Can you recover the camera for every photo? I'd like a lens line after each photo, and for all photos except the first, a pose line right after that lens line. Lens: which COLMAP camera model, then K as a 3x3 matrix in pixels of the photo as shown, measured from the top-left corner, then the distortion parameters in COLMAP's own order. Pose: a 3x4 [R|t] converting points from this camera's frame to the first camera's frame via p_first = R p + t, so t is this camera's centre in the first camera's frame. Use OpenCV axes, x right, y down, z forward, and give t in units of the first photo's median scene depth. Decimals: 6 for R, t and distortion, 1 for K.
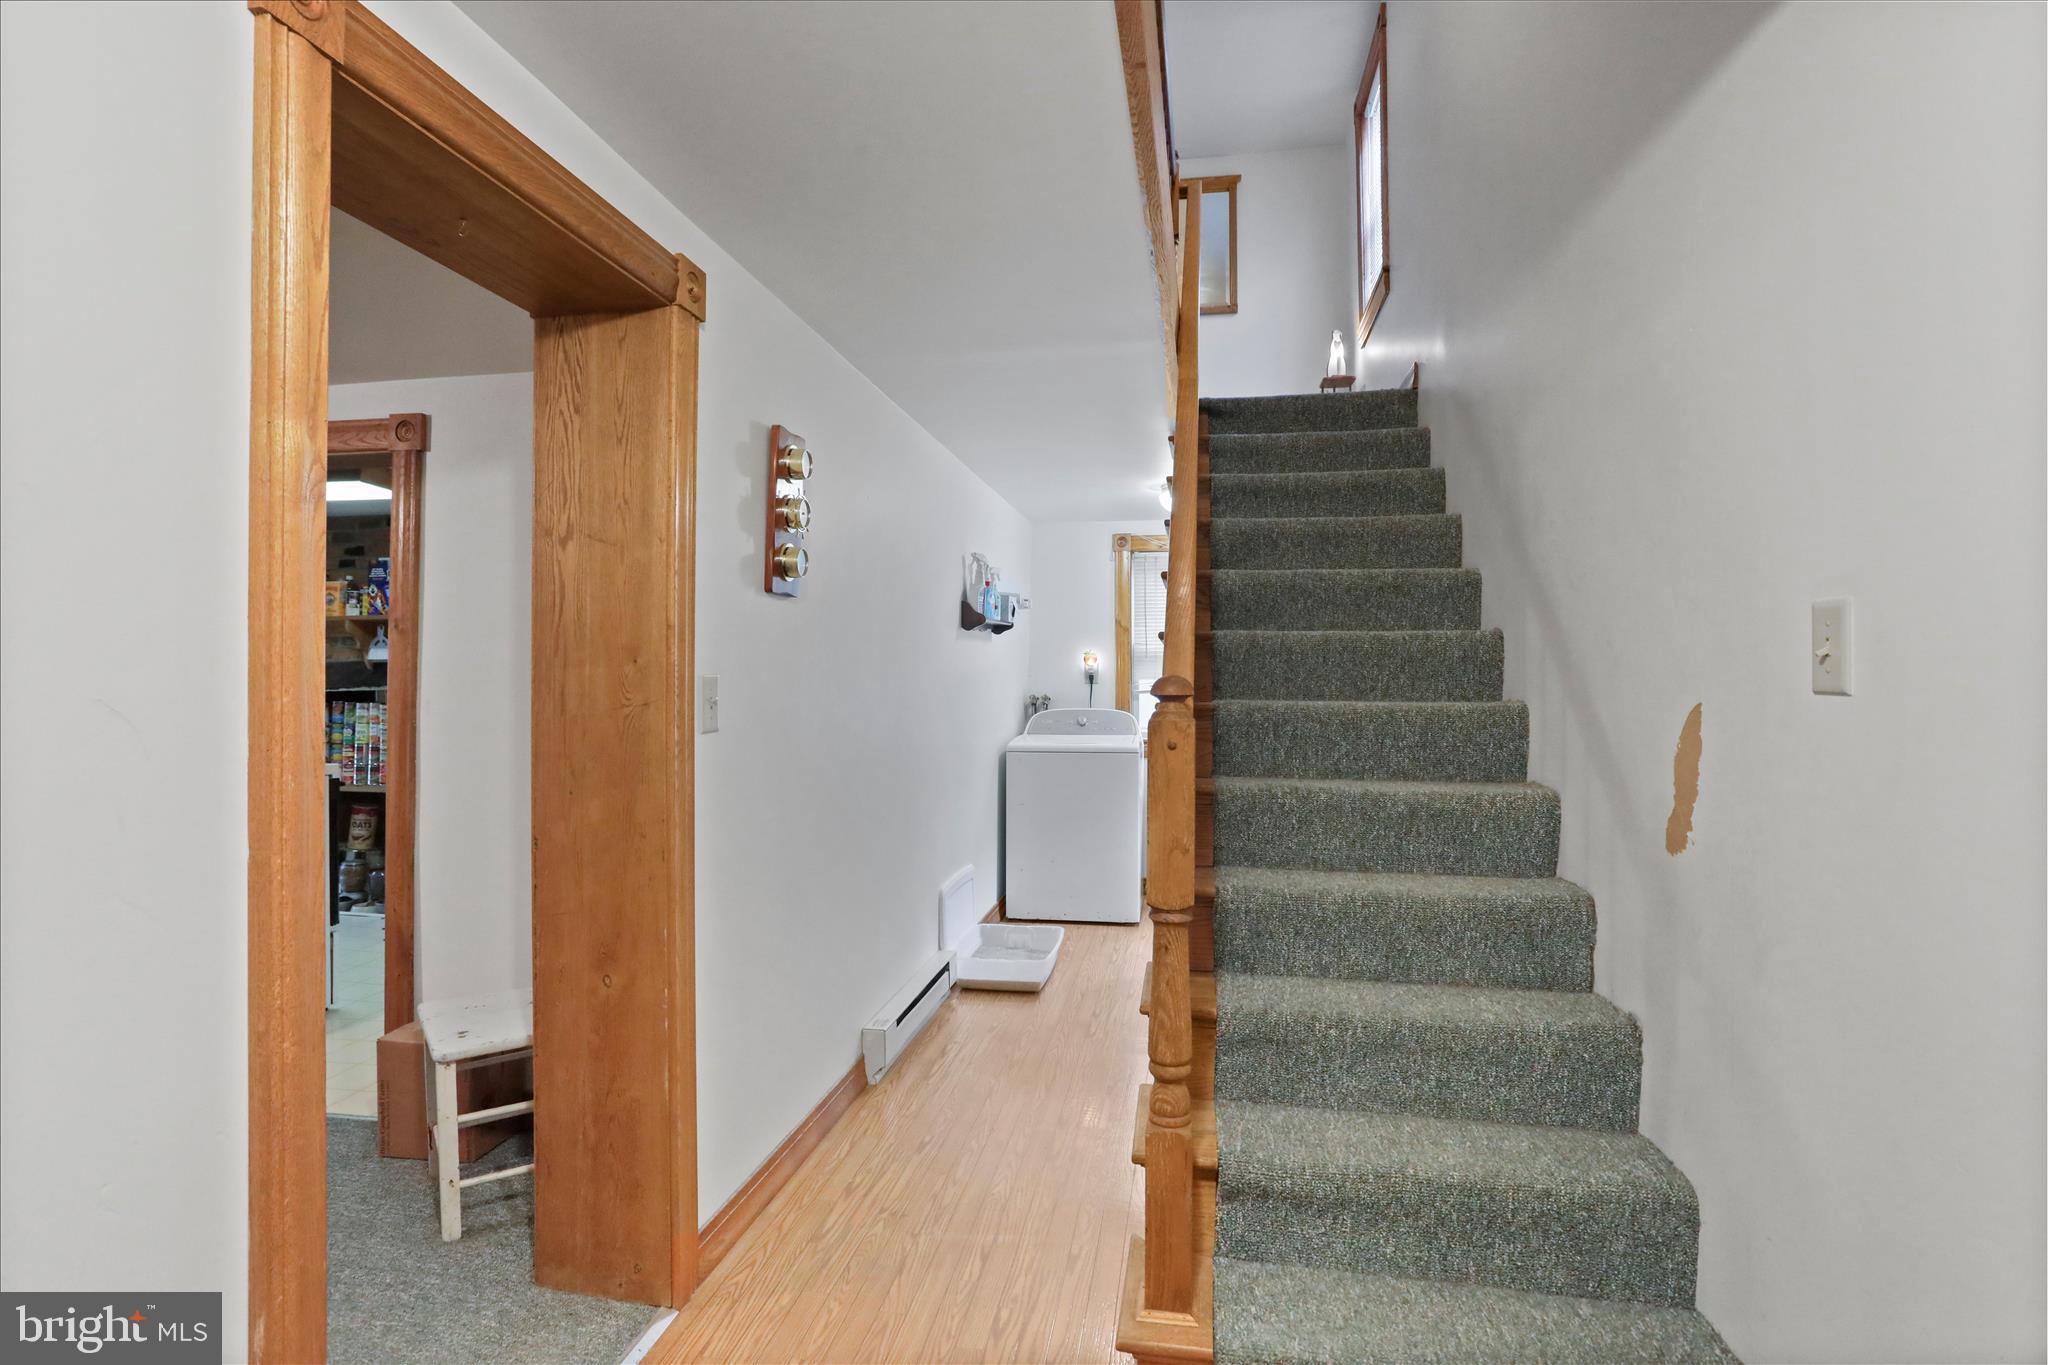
lens RADIAL K [[988.2, 0, 1018.2], [0, 988.2, 674.5], [0, 0, 1]] dist [-0.034383, 0.014014]
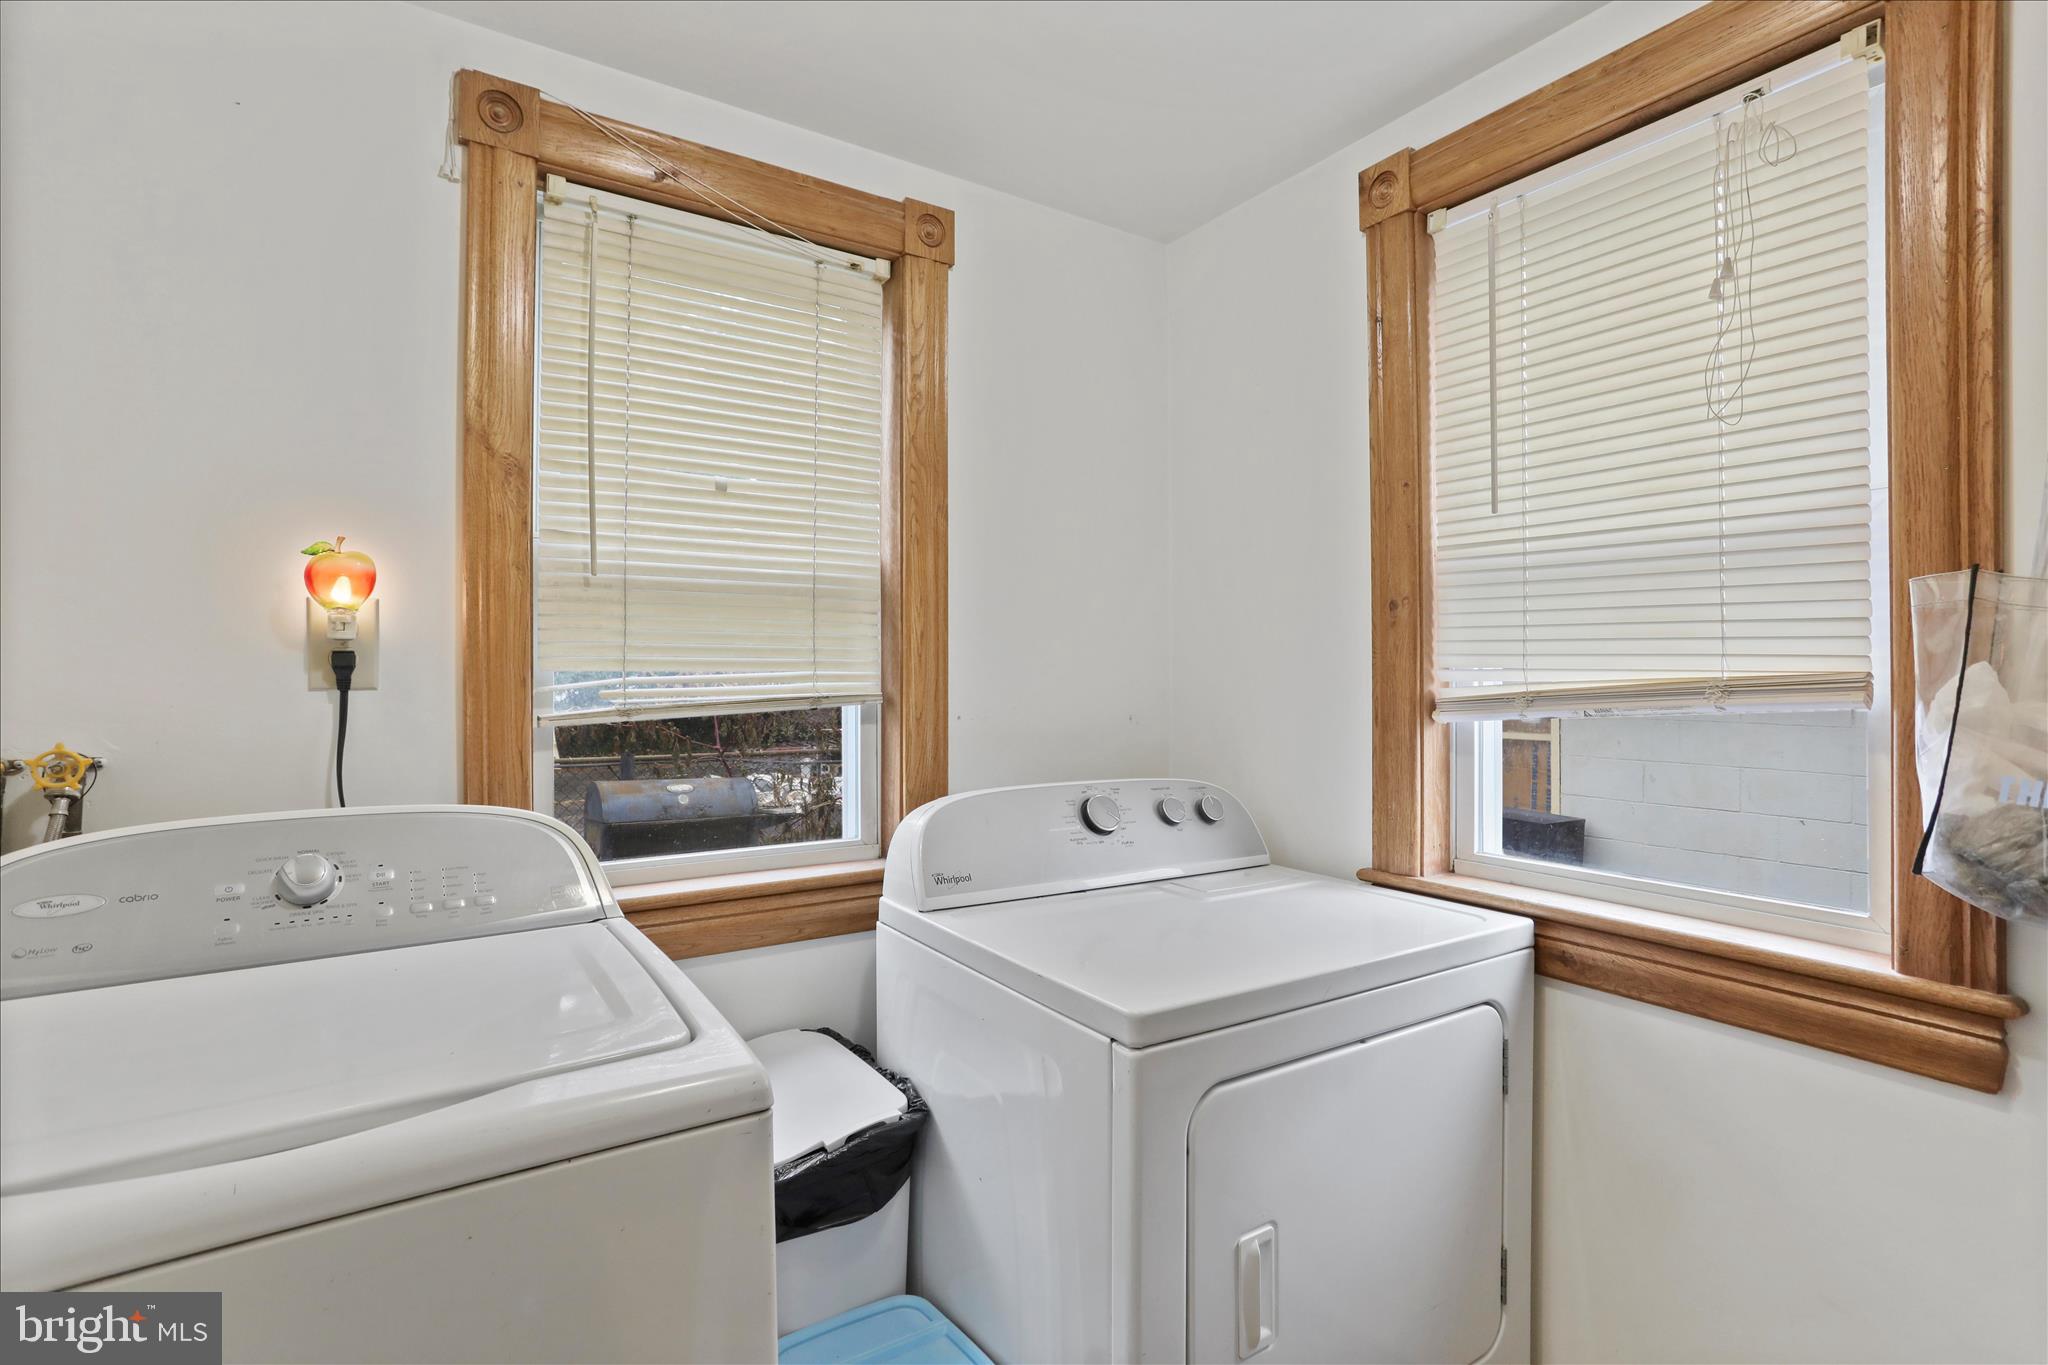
lens RADIAL K [[988.2, 0, 1023.1], [0, 988.2, 673.8], [0, 0, 1]] dist [-0.034383, 0.014014]
pose [[0.761655, -0.000577, 0.647983, 0.047199], [-0.002396, 0.999990, 0.003707, 0.005044], [-0.647978, -0.004376, 0.761646, 0.726671]]
